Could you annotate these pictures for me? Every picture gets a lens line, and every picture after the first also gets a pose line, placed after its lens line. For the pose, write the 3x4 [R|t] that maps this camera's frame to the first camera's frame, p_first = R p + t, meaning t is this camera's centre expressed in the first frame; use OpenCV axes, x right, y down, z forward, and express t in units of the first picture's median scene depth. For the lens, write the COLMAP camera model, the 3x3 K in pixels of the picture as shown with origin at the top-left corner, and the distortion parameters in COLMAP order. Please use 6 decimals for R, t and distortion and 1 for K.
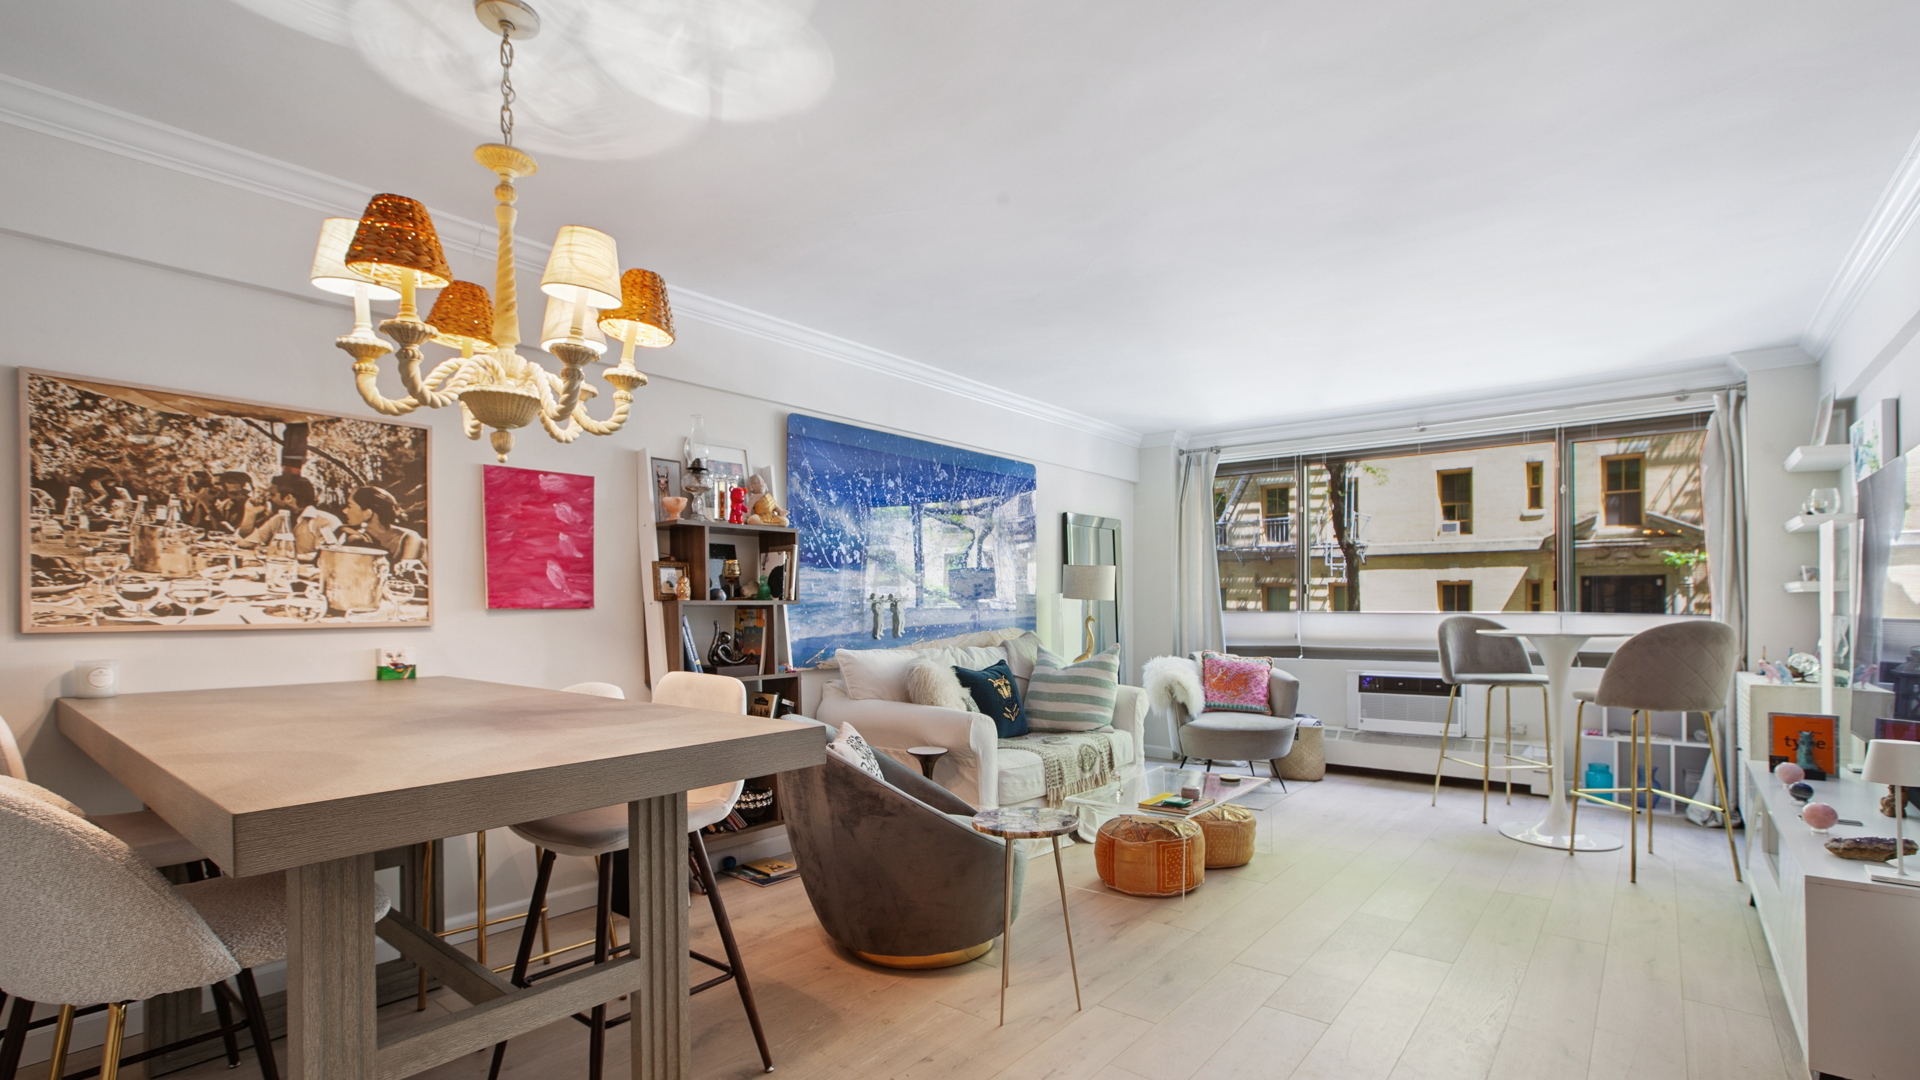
lens RADIAL K [[873.4, 0, 962.2], [0, 873.4, 604.9], [0, 0, 1]] dist [-0.041007, 0.021513]
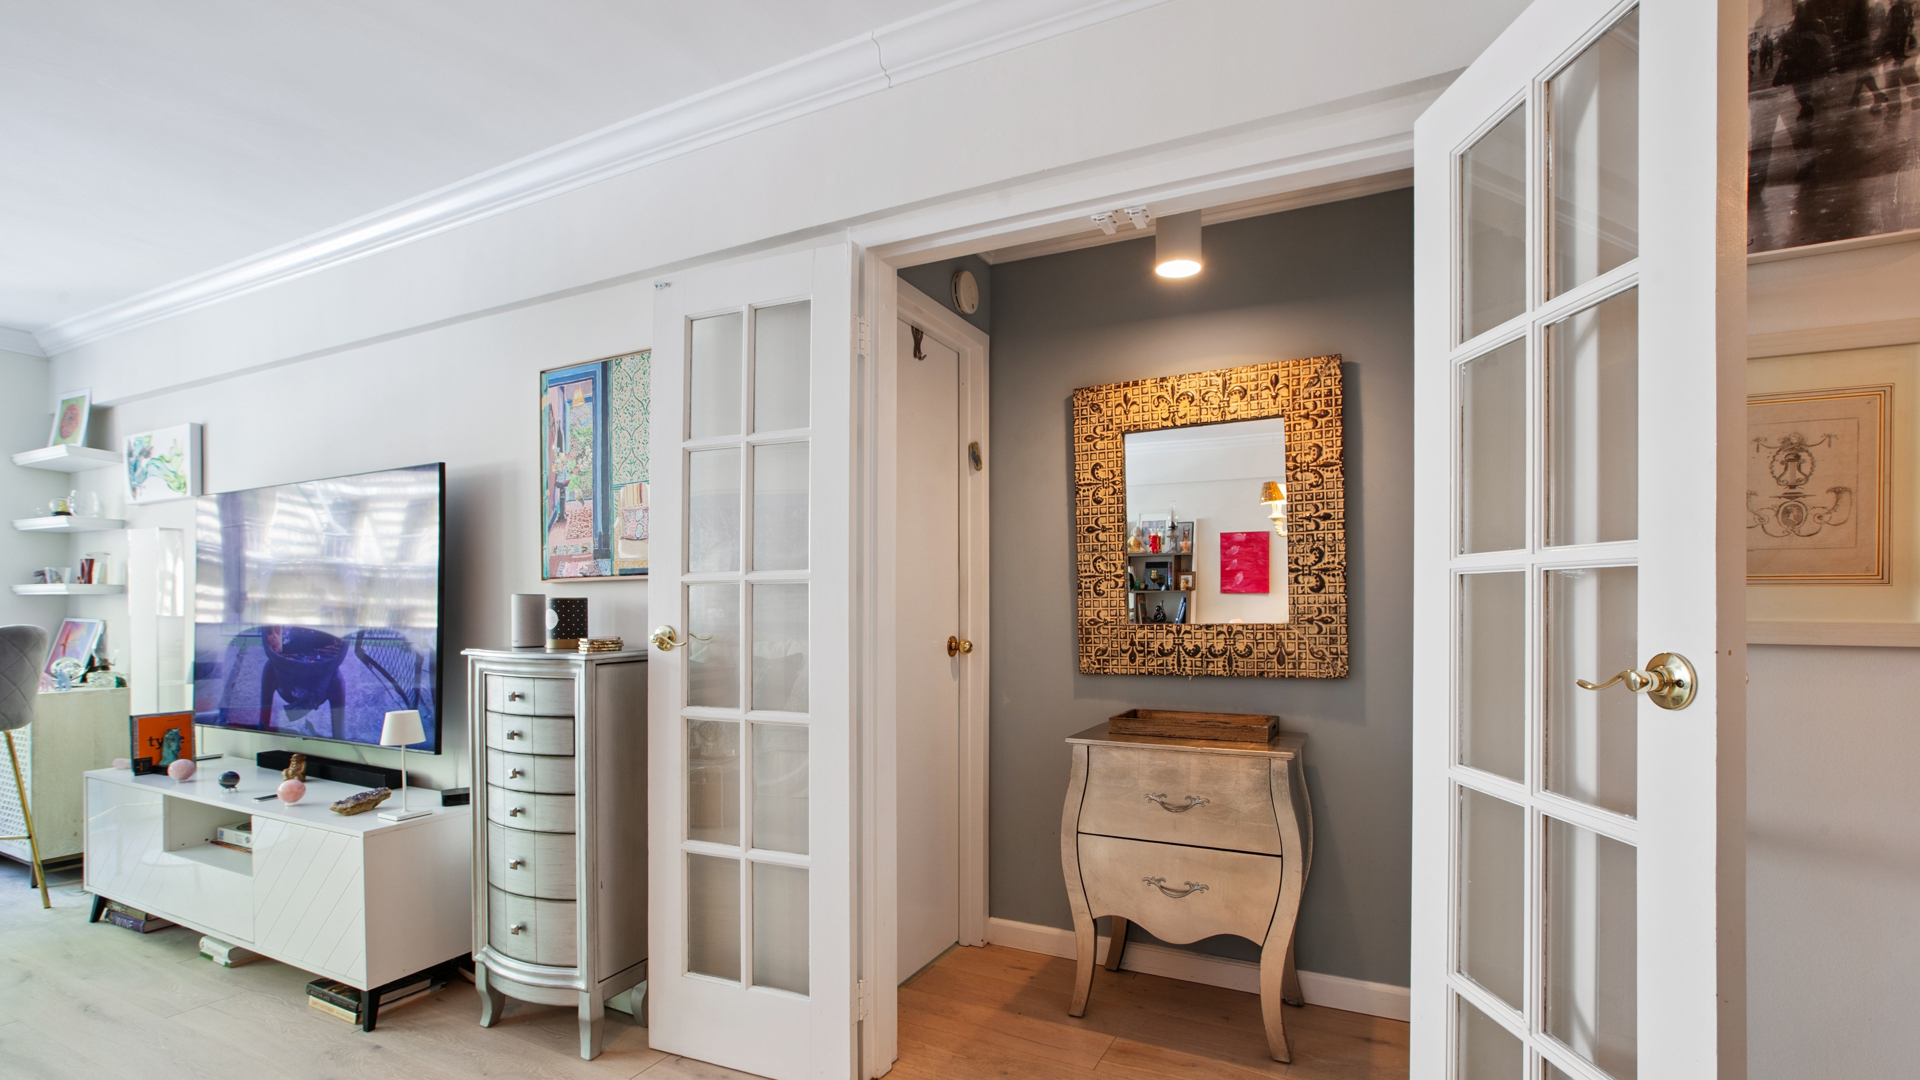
lens RADIAL K [[873.4, 0, 962.2], [0, 873.4, 604.9], [0, 0, 1]] dist [-0.041007, 0.021513]
pose [[-0.209406, 0.001952, 0.977827, -0.211856], [0.001463, 0.999998, -0.001683, -0.000519], [-0.977828, 0.001078, -0.209408, 0.239950]]
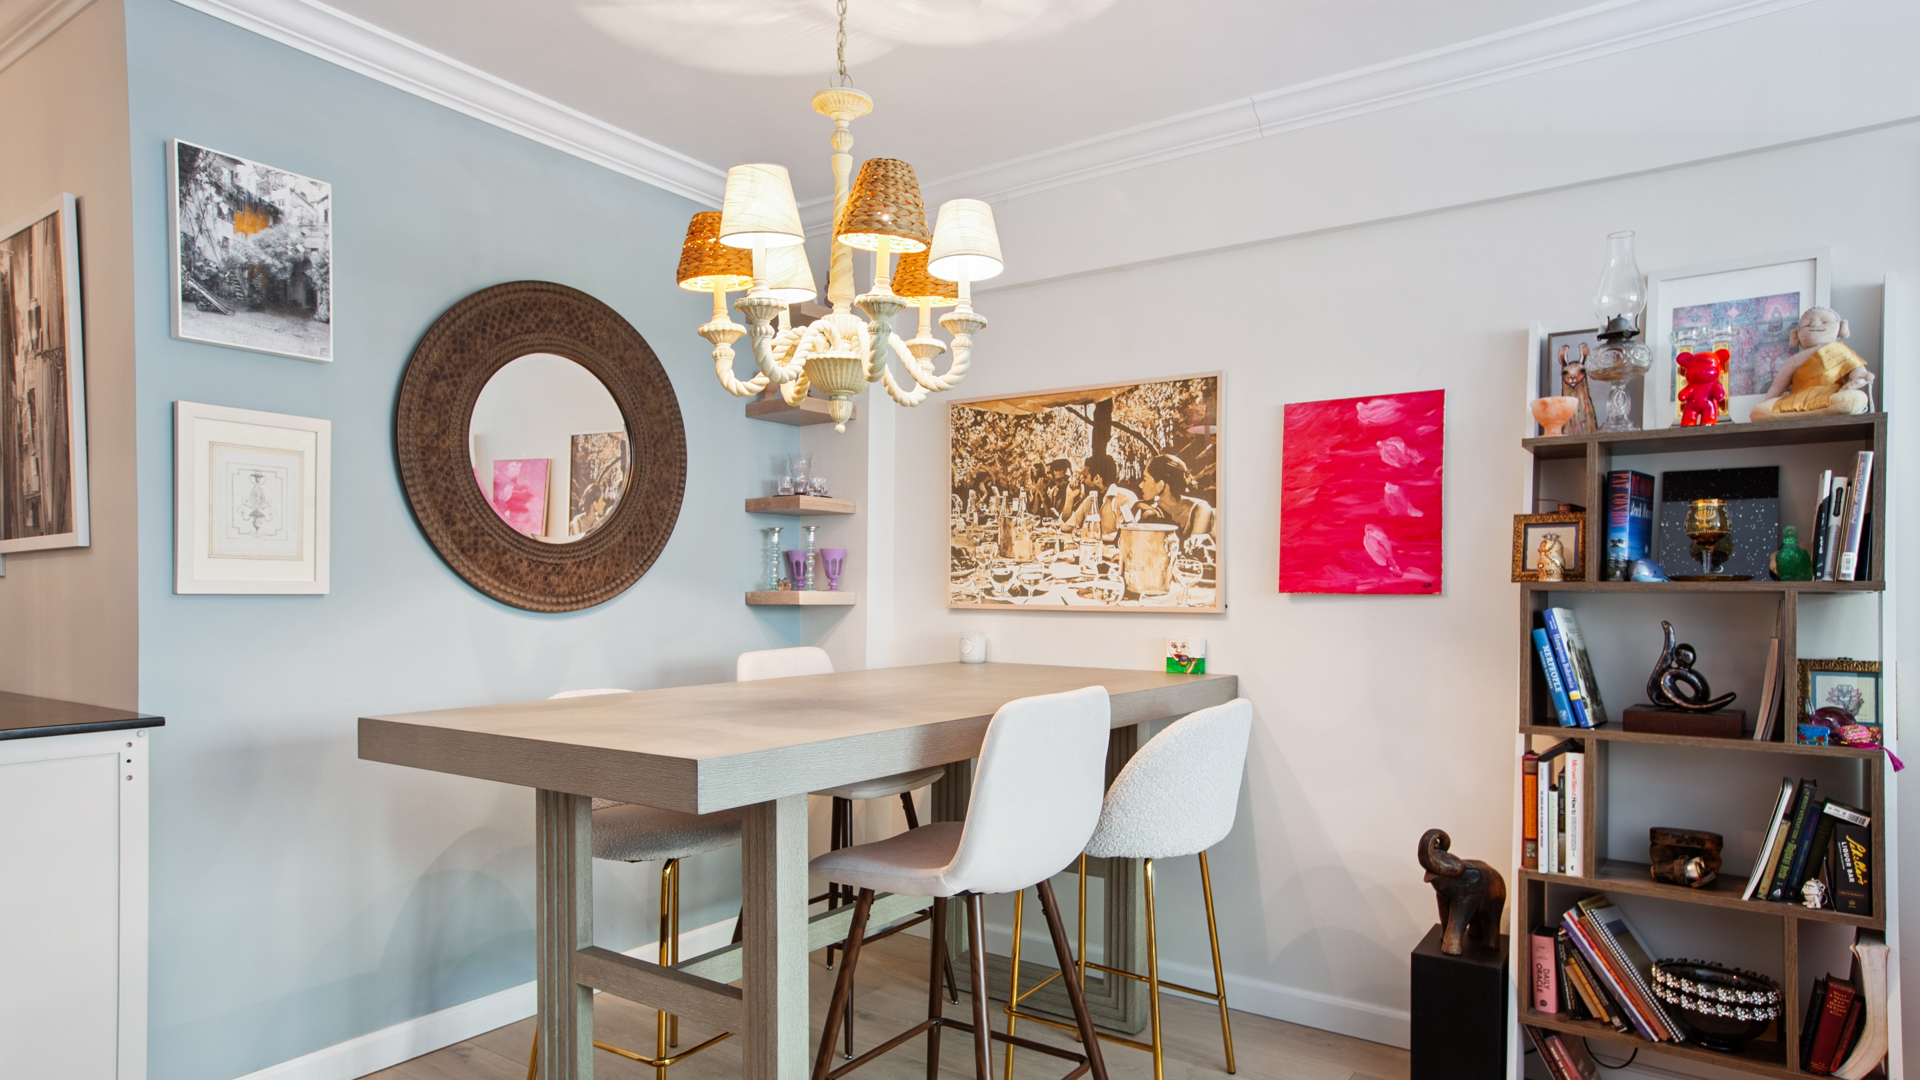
lens RADIAL K [[1142.3, 0, 960.4], [0, 1142.3, 606.9], [0, 0, 1]] dist [-0.000834, 0.040852]
pose [[0.061693, 0.018429, -0.997925, 0.390925], [-0.006771, 0.999814, 0.018046, 0.000225], [0.998072, 0.005644, 0.061807, 0.577283]]
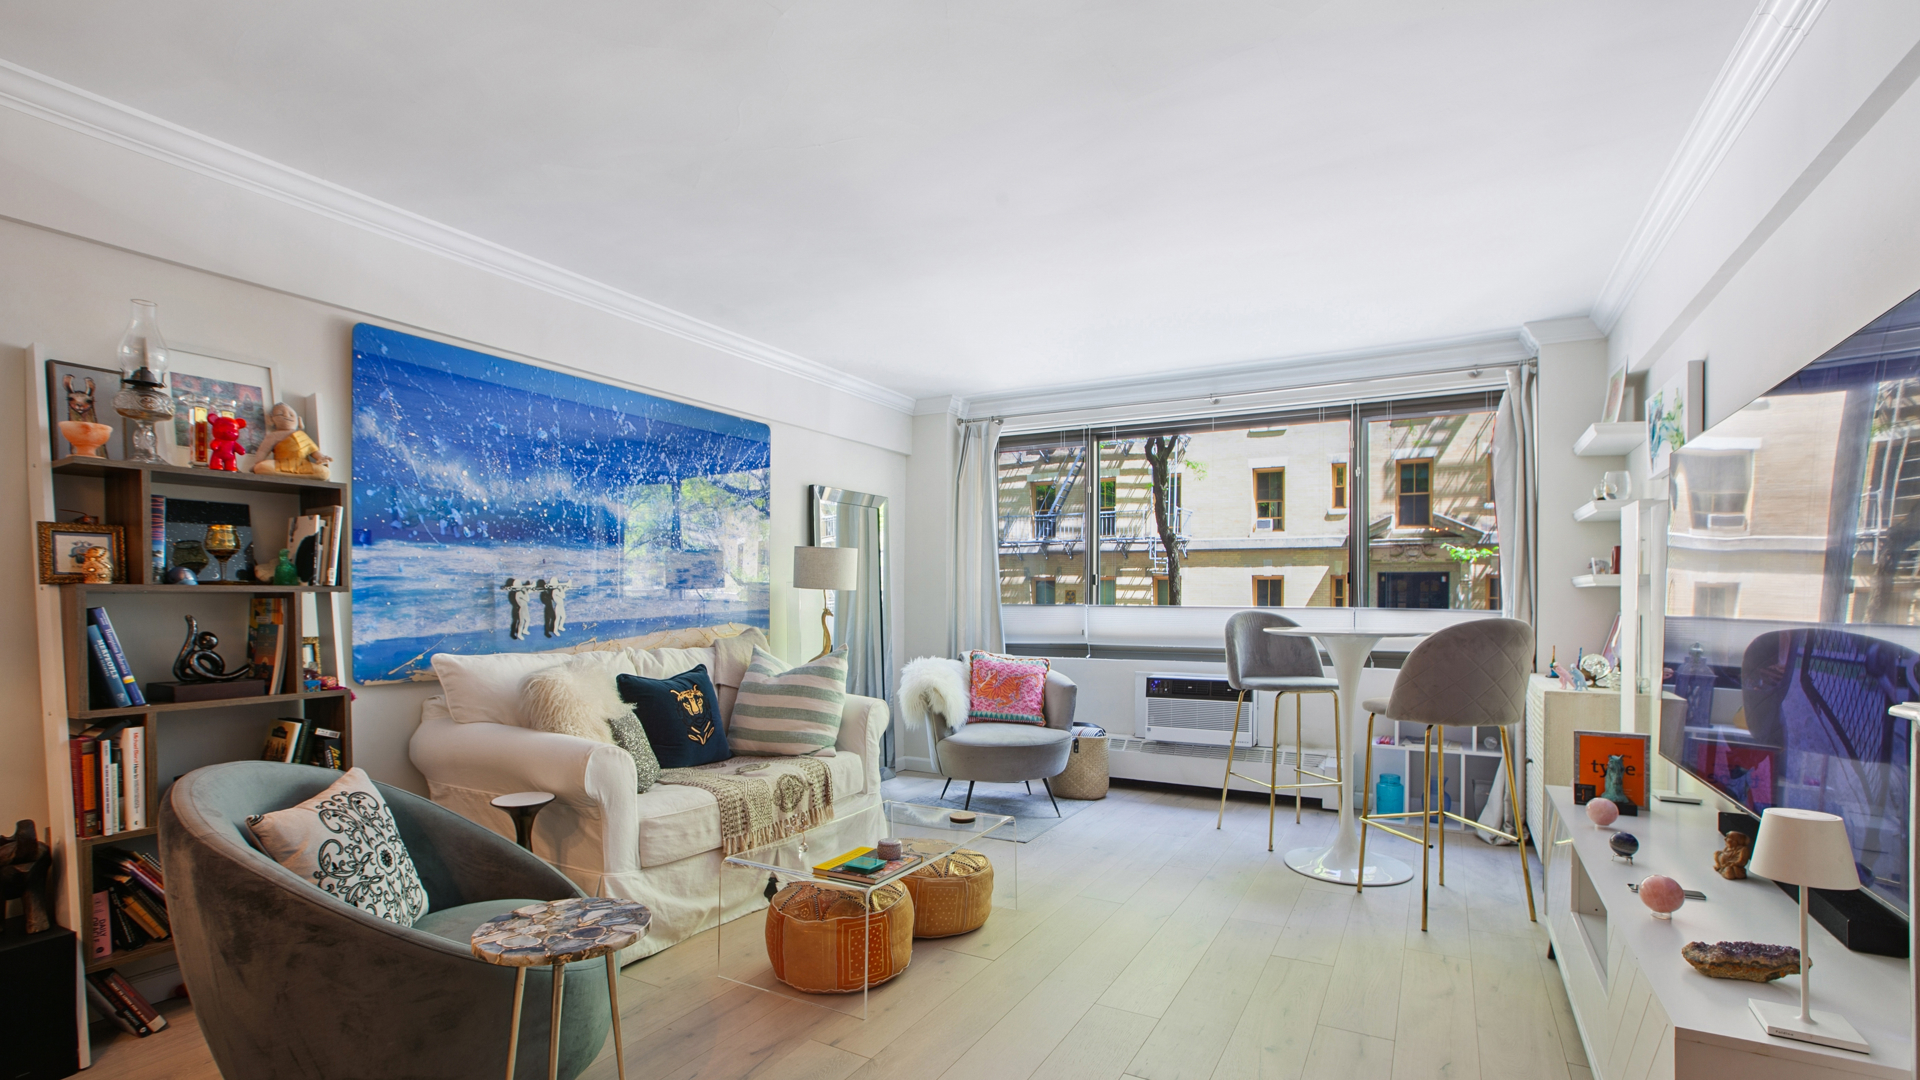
lens RADIAL K [[873.4, 0, 962.2], [0, 873.4, 604.9], [0, 0, 1]] dist [-0.041007, 0.021513]
pose [[0.984558, 0.004667, 0.174998, 0.197690], [-0.006298, 0.999942, 0.008766, 0.000842], [-0.174947, -0.009733, 0.984530, 0.264849]]
